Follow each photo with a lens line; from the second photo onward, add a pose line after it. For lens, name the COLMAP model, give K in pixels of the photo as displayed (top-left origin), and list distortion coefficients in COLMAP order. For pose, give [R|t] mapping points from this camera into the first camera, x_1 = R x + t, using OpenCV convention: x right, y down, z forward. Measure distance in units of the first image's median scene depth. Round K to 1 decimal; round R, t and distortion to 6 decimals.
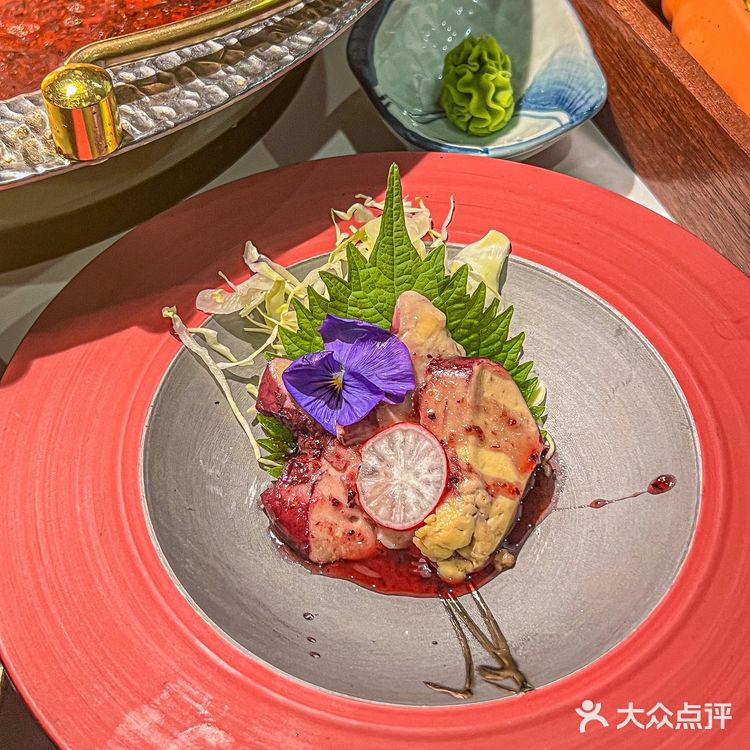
lens RADIAL K [[1306.1, 0, 374.6], [0, 1306.1, 456.2], [0, 0, 1]] dist [0.169801, -0.408383]
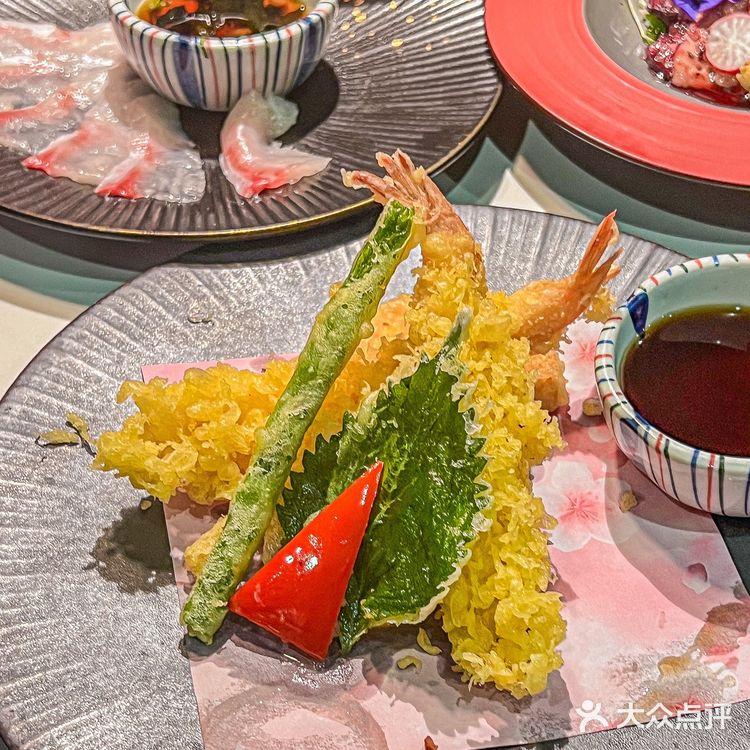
lens RADIAL K [[1306.1, 0, 374.6], [0, 1306.1, 456.2], [0, 0, 1]] dist [0.169801, -0.408383]
pose [[0.980088, 0.134358, -0.146207, -0.108167], [-0.157704, 0.974109, -0.161992, 0.862121], [0.120657, 0.181824, 0.975901, -0.590858]]
